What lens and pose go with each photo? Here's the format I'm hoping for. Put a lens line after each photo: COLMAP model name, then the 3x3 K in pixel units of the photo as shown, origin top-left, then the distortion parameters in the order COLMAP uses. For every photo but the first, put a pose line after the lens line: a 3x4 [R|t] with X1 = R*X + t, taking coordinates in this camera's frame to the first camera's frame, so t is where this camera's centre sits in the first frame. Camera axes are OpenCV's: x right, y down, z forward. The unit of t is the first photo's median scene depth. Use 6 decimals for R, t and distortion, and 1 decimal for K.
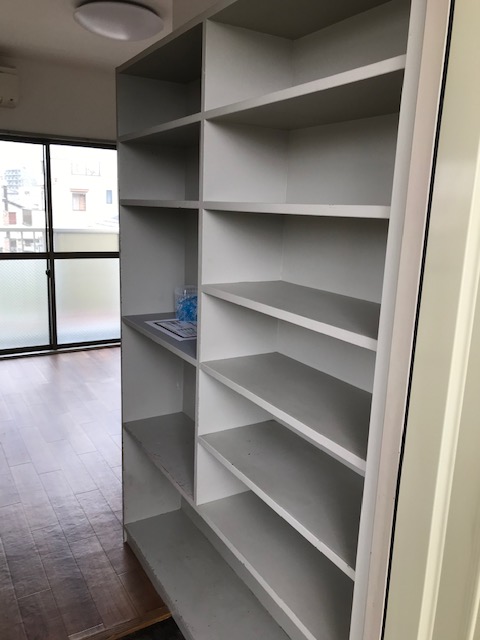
lens RADIAL K [[523.0, 0, 239.8], [0, 523.0, 322.3], [0, 0, 1]] dist [0.014216, -0.006225]
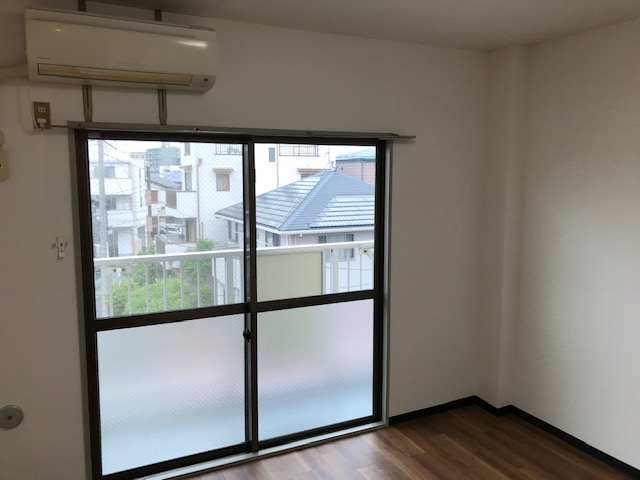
lens RADIAL K [[523.0, 0, 317.8], [0, 523.0, 239.8], [0, 0, 1]] dist [0.014216, -0.006225]
pose [[0.994860, -0.021999, -0.098837, -0.434382], [0.012357, 0.995195, -0.097130, -0.303235], [0.100499, 0.095409, 0.990352, 0.730741]]
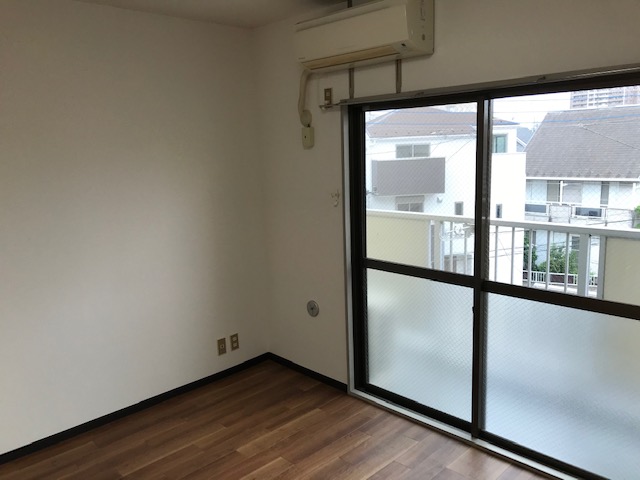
lens RADIAL K [[523.0, 0, 319.1], [0, 523.0, 236.2], [0, 0, 1]] dist [0.014216, -0.006225]
pose [[0.213132, 0.139693, -0.966985, 0.339732], [-0.157497, 0.981694, 0.107105, -0.443996], [0.964246, 0.129470, 0.231232, 1.401407]]
